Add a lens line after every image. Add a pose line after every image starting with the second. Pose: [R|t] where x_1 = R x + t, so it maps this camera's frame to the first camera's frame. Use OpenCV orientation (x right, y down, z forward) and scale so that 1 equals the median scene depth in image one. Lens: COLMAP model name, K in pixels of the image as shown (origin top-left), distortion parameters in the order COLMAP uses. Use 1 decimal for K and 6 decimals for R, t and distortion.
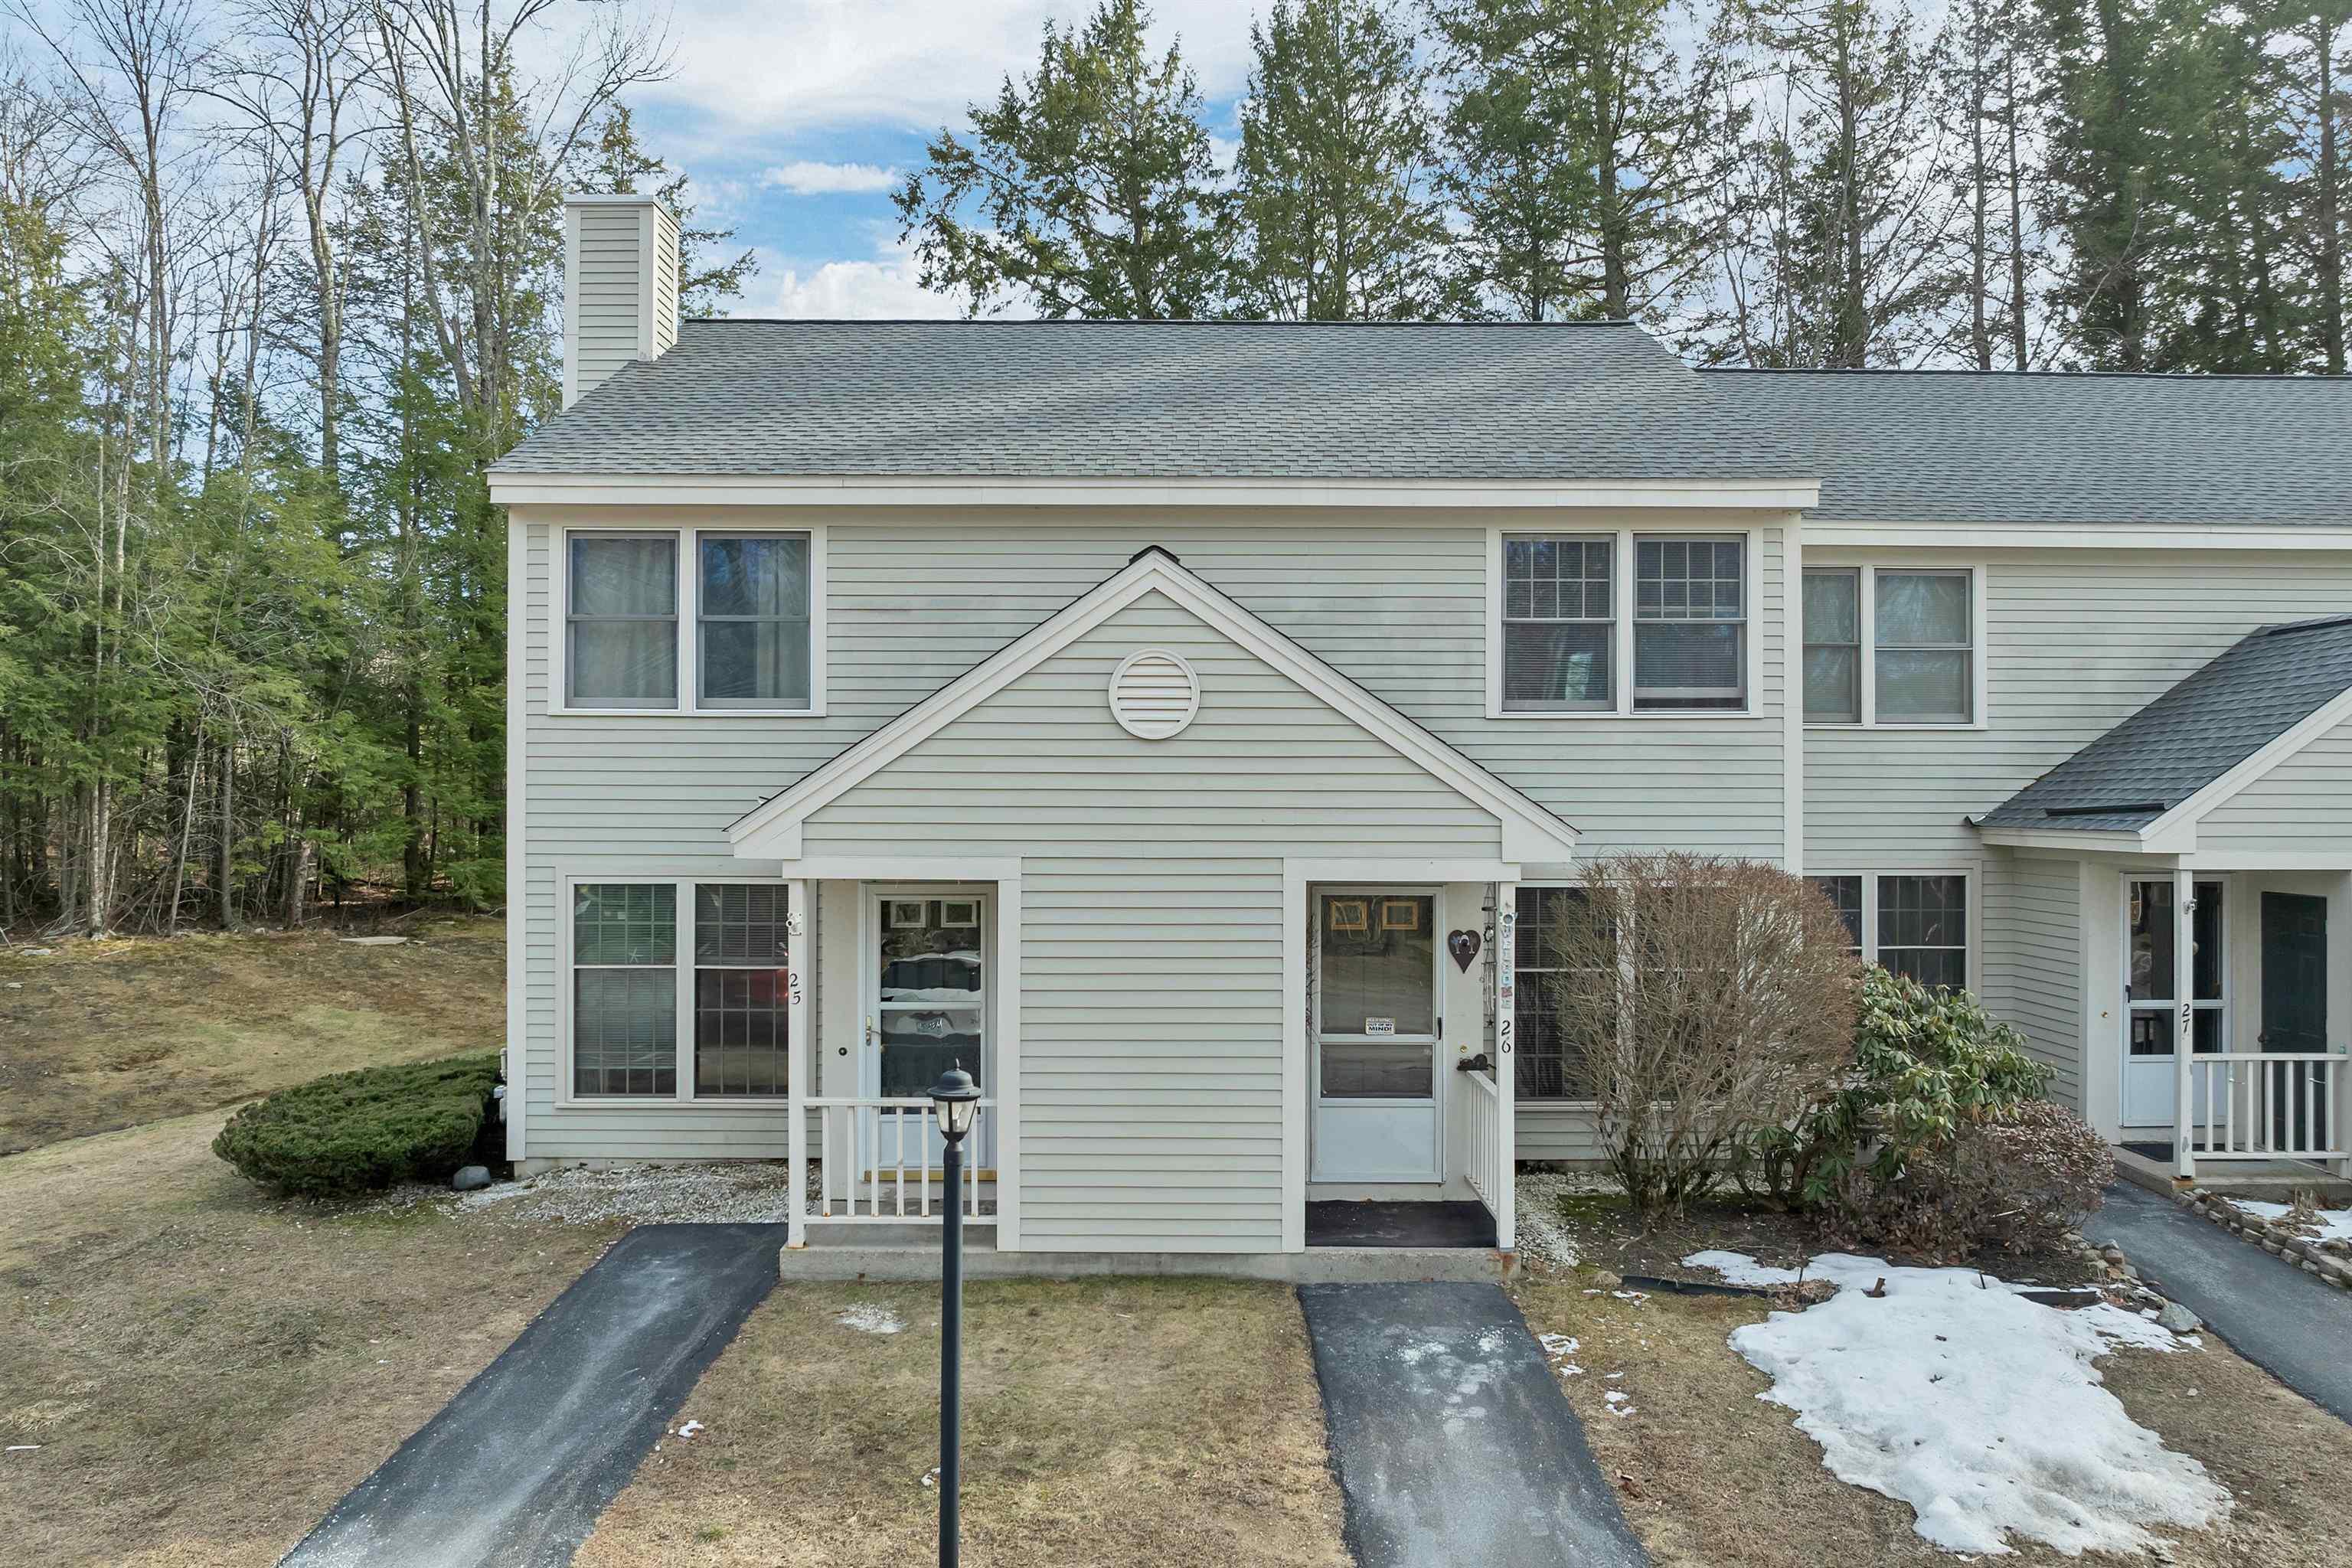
lens RADIAL K [[1700.8, 0, 1176.0], [0, 1700.8, 784.0], [0, 0, 1]] dist [-0.039332, -0.008172]
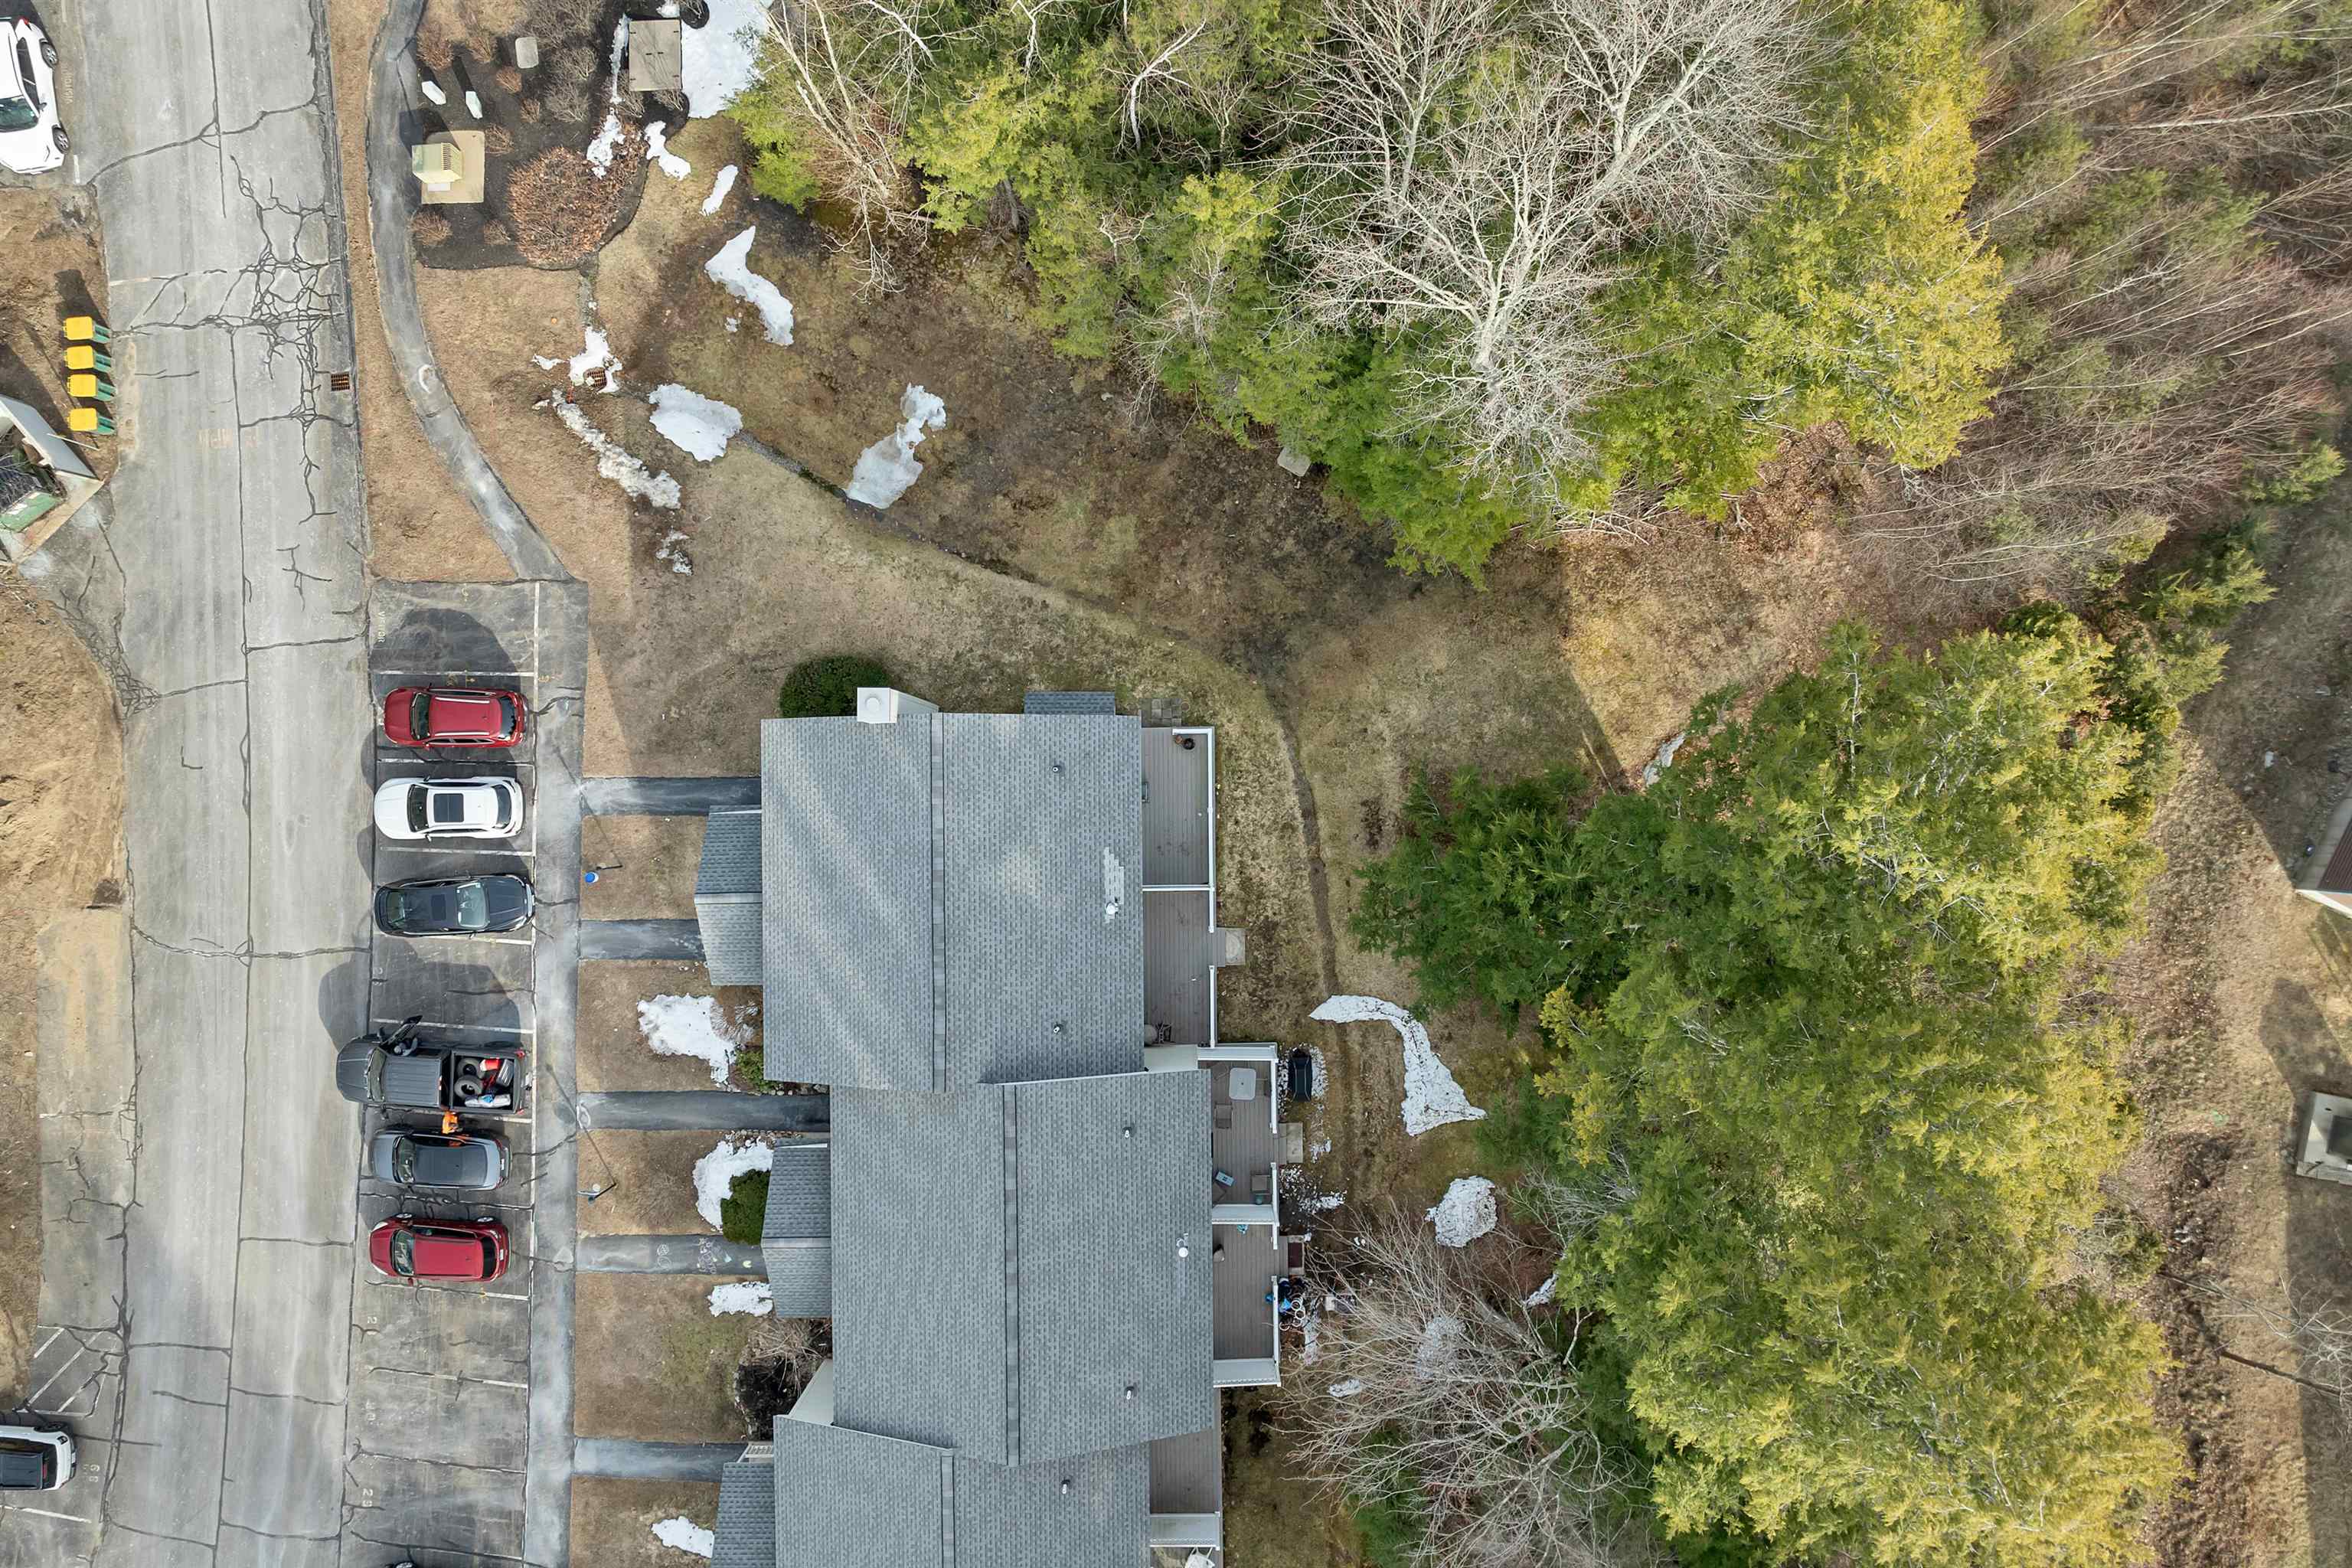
lens RADIAL K [[1700.8, 0, 1176.0], [0, 1700.8, 784.0], [0, 0, 1]] dist [-0.039332, -0.008172]
pose [[0.004564, 0.999915, -0.012185, -0.263768], [0.005602, 0.012160, 0.999910, -4.727248], [0.999974, -0.004632, -0.005546, 2.318834]]
